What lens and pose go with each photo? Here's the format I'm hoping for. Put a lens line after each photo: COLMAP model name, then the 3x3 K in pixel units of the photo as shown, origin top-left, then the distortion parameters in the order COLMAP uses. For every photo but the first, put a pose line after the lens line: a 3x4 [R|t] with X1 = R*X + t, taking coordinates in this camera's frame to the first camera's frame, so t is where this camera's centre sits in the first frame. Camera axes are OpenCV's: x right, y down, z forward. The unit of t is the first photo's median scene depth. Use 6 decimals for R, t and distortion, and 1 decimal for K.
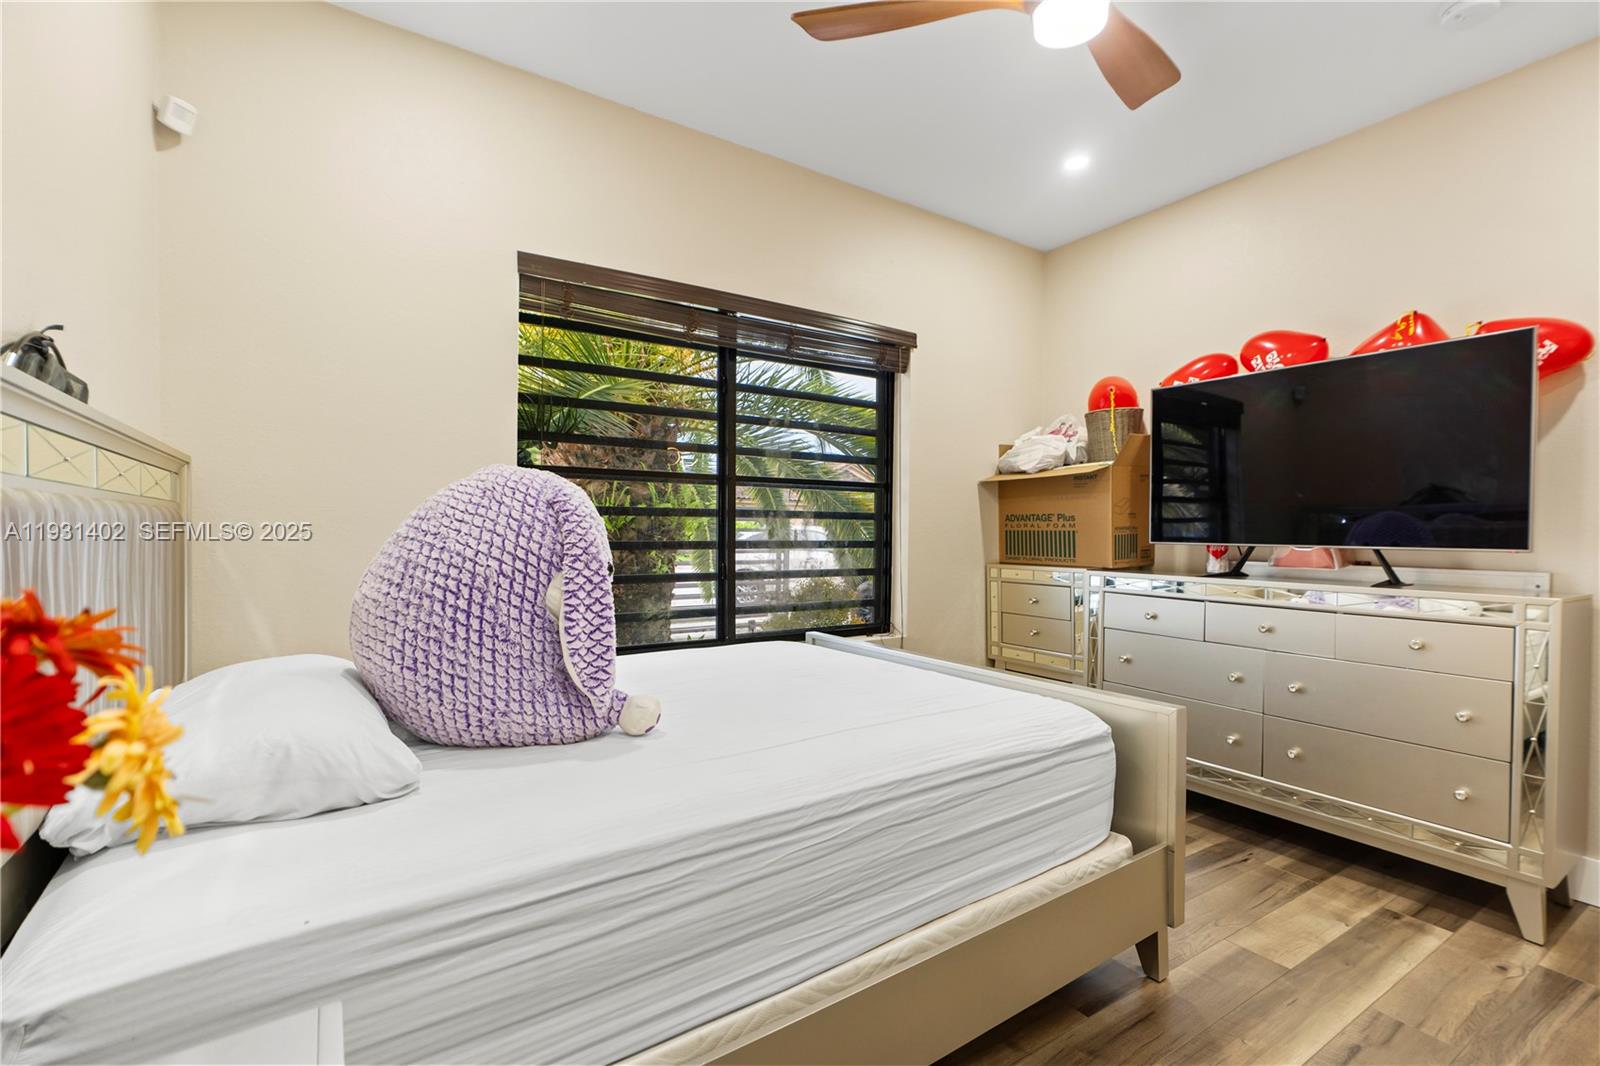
lens RADIAL K [[712.6, 0, 796.6], [0, 712.6, 532.2], [0, 0, 1]] dist [-0.003468, 0.000163]
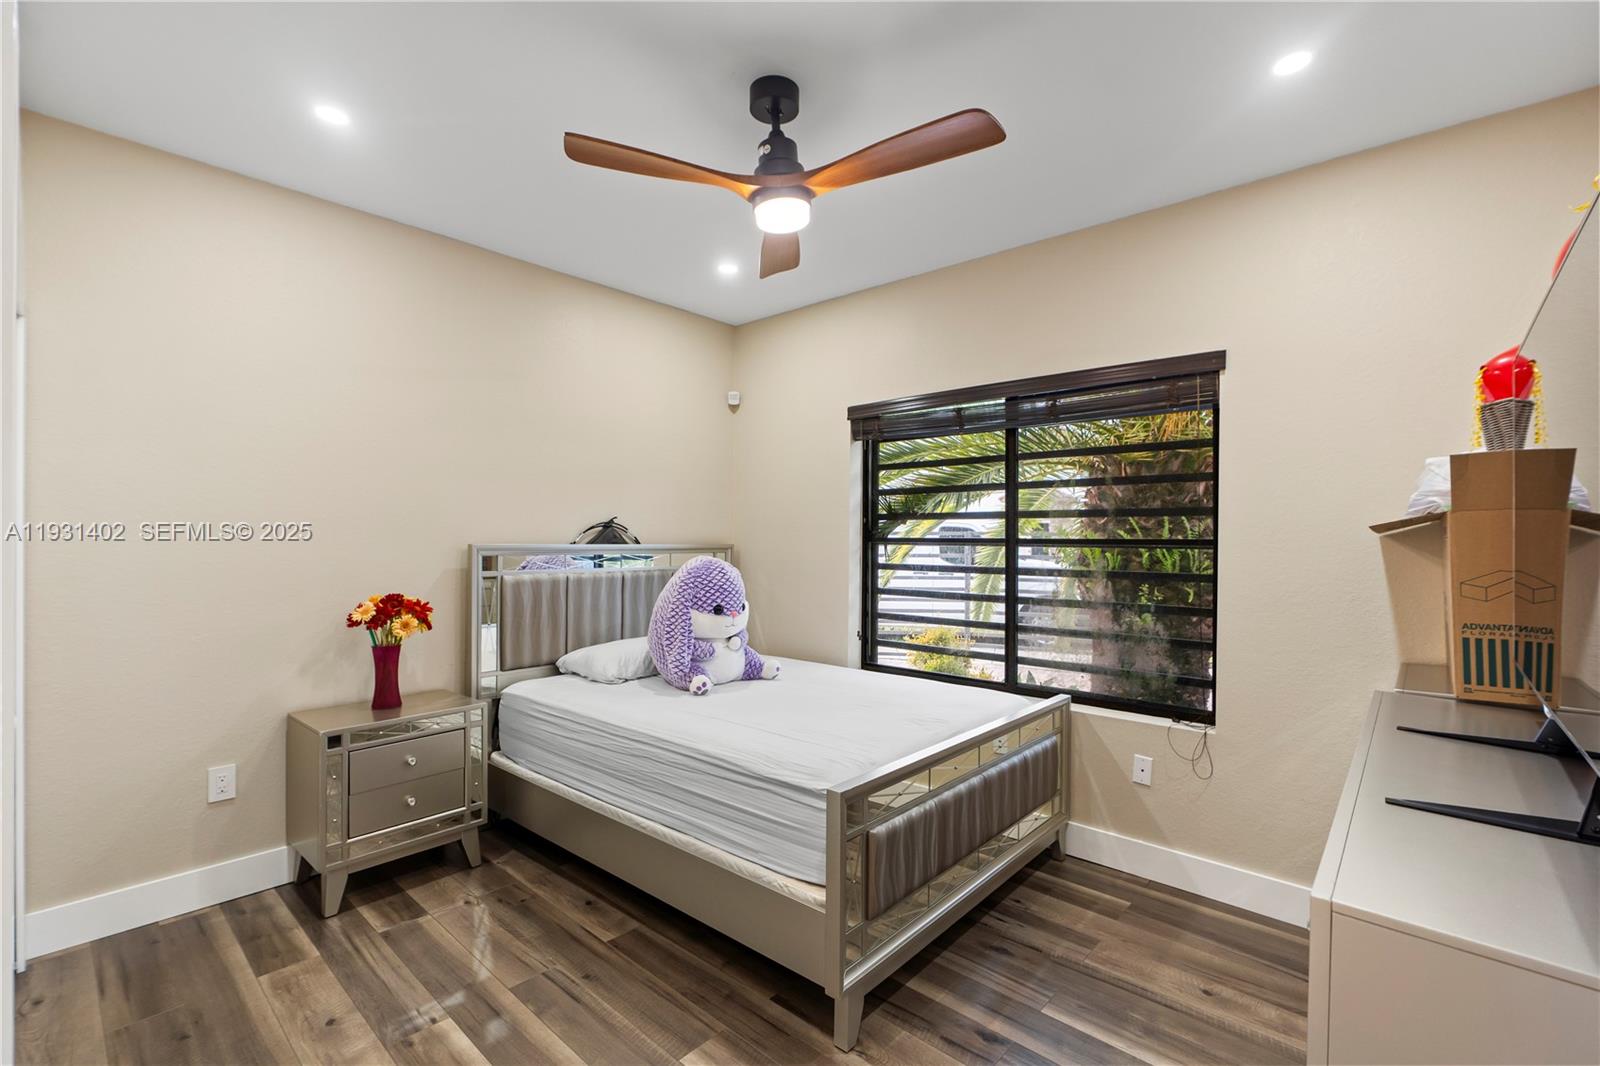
lens RADIAL K [[712.6, 0, 796.6], [0, 712.6, 532.2], [0, 0, 1]] dist [-0.003468, 0.000163]
pose [[0.258072, -0.004555, -0.966115, 1.155595], [-0.008303, 0.999942, -0.006932, -0.097636], [0.966090, 0.009810, 0.258019, 0.498690]]
